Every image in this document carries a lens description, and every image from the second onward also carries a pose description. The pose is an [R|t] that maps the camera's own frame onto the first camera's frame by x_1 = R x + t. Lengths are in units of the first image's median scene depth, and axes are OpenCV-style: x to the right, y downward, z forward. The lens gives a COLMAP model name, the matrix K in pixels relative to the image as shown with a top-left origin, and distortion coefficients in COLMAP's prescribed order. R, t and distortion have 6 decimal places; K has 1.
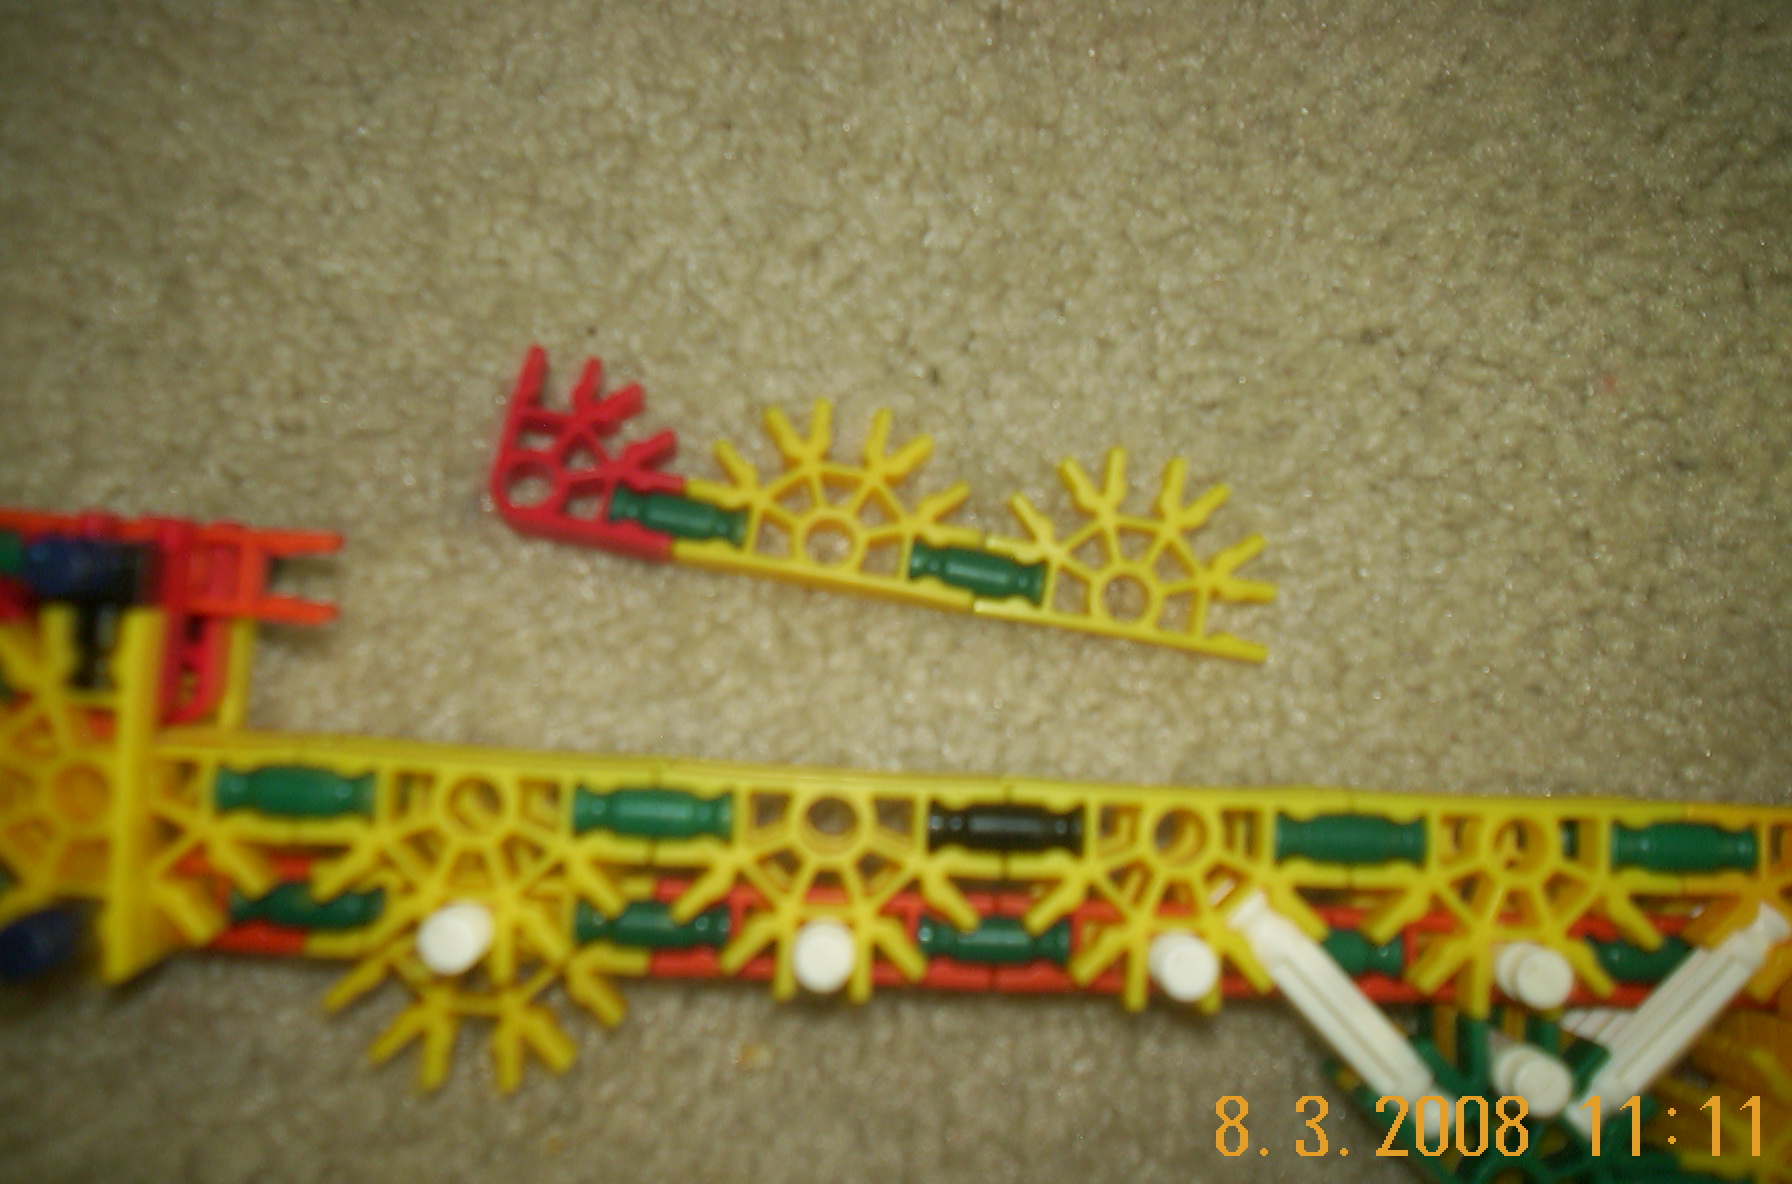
lens RADIAL K [[2455.2, 0, 896.0], [0, 2455.2, 592.0], [0, 0, 1]] dist [-0.103279, 0.126683]
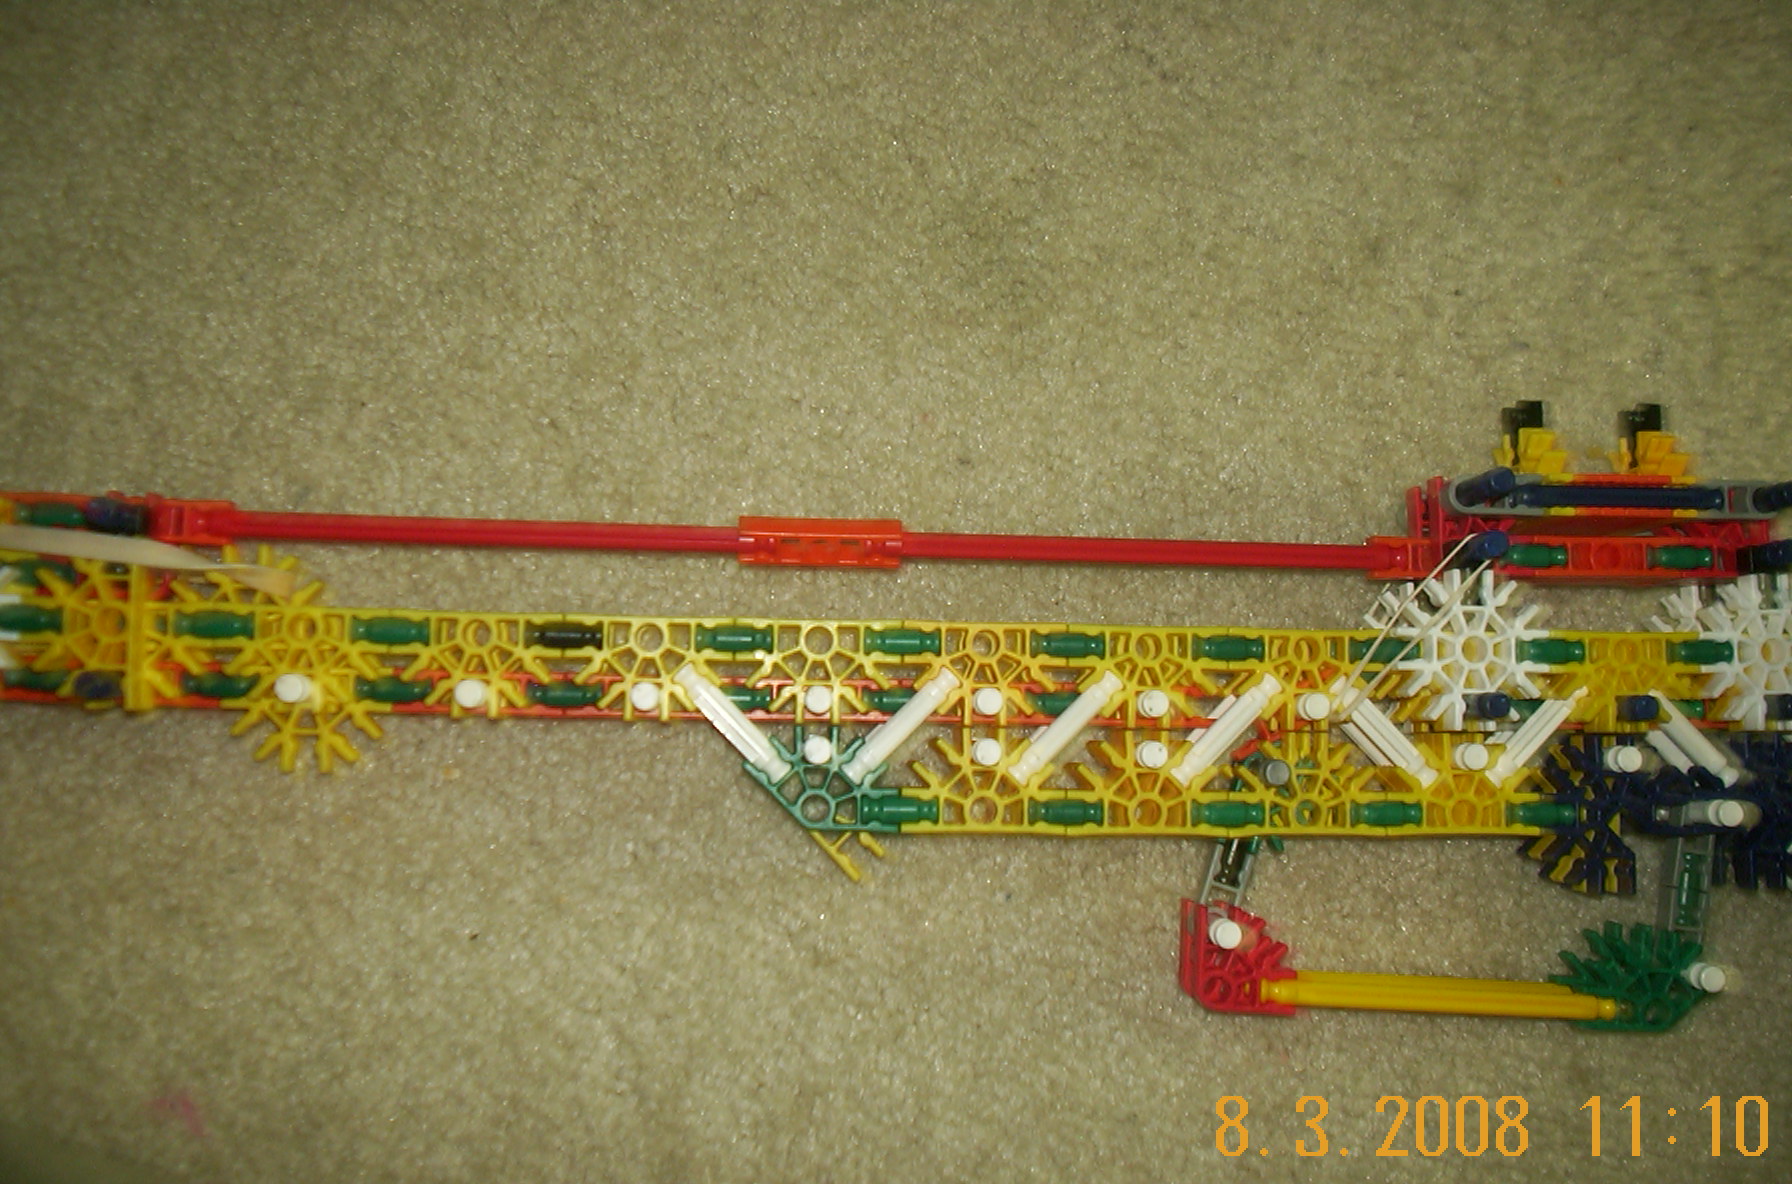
lens RADIAL K [[2455.2, 0, 896.0], [0, 2455.2, 592.0], [0, 0, 1]] dist [-0.103279, 0.126683]
pose [[0.997789, -0.026357, 0.061004, 0.192540], [0.028618, 0.998924, -0.036492, 0.138670], [-0.059976, 0.038158, 0.997470, -1.040102]]
